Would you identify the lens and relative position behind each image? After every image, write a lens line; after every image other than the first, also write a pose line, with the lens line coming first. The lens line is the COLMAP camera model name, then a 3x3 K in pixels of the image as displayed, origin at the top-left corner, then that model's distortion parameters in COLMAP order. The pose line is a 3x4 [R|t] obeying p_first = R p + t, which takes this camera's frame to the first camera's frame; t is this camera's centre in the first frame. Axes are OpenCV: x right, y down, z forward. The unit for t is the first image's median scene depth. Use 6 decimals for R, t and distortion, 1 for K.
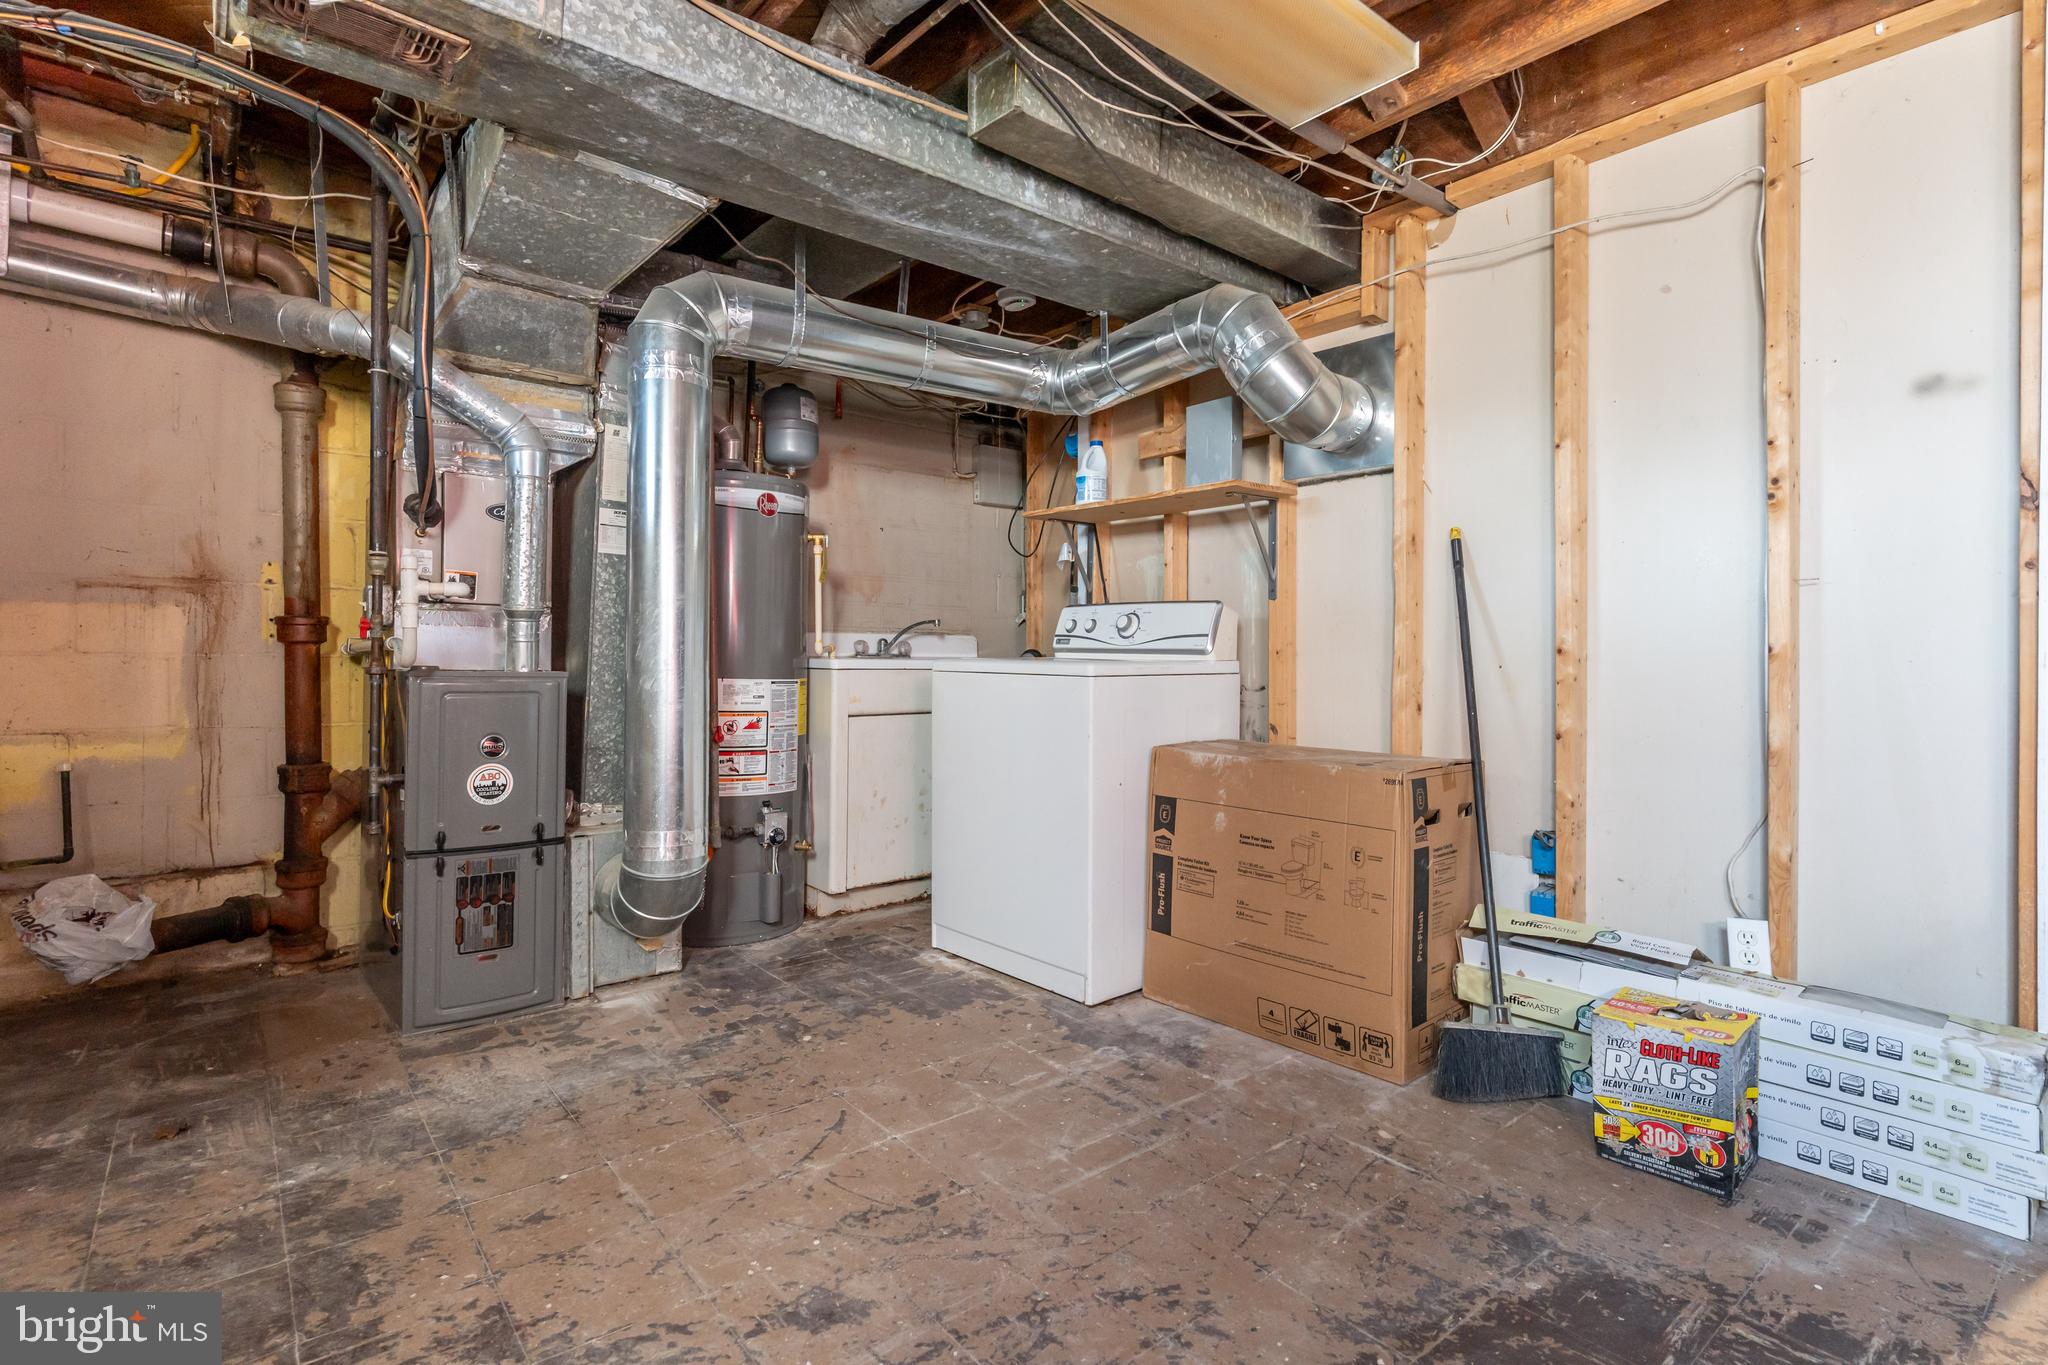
lens RADIAL K [[980.1, 0, 1028.9], [0, 980.1, 671.5], [0, 0, 1]] dist [-0.000276, 0.000381]
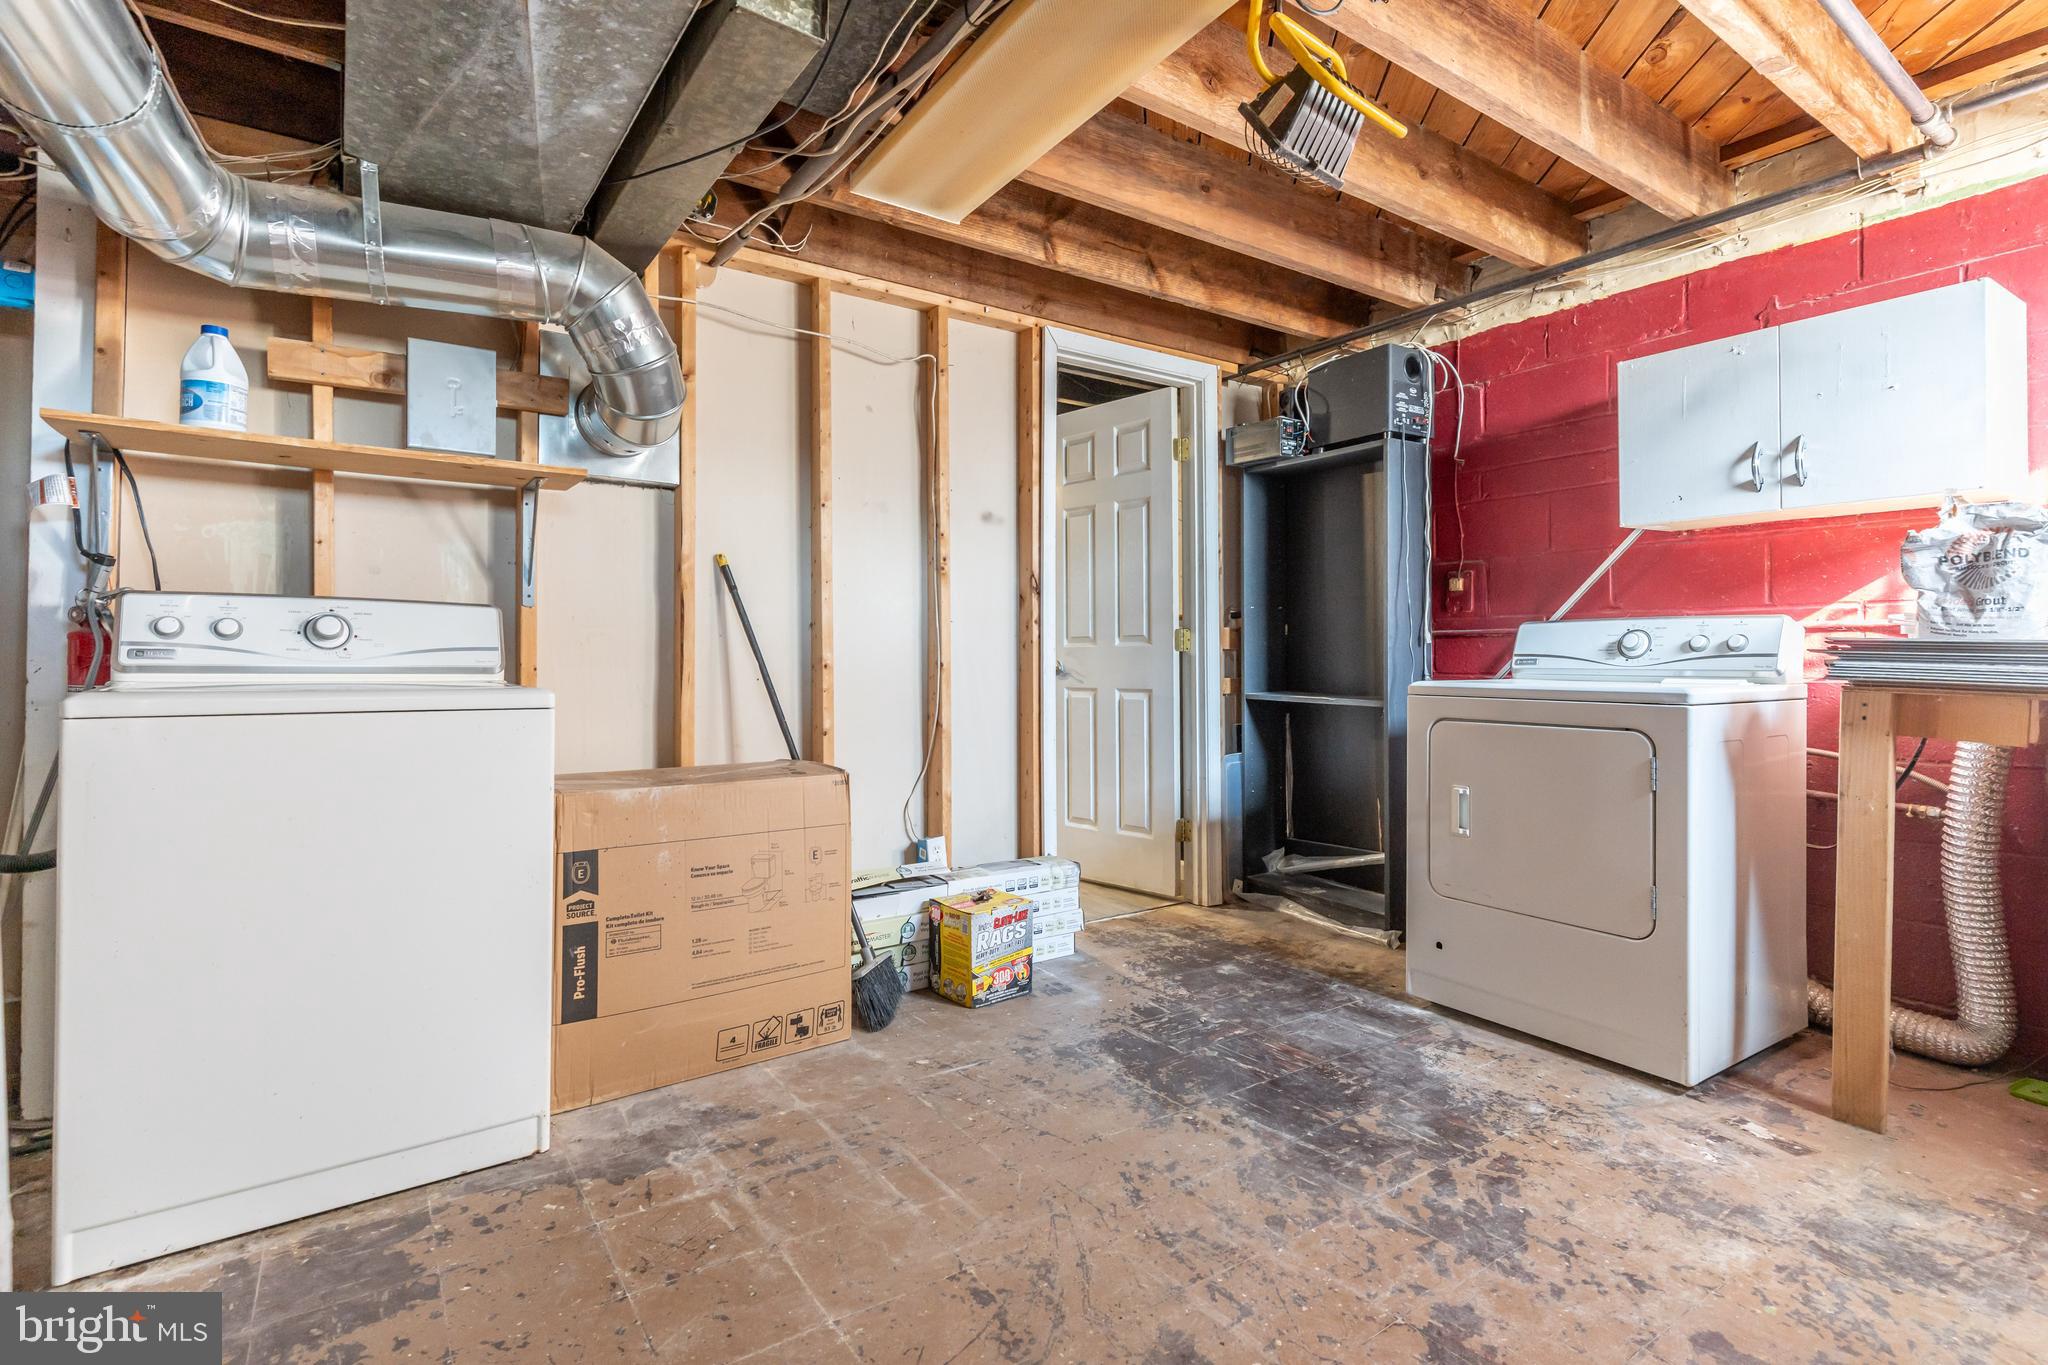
lens RADIAL K [[980.1, 0, 1028.8], [0, 980.1, 662.3], [0, 0, 1]] dist [-0.000276, 0.000381]
pose [[0.087186, -0.011937, 0.996121, -0.738609], [0.011797, 0.999870, 0.010949, -0.038145], [-0.996122, 0.010797, 0.087316, 0.653232]]
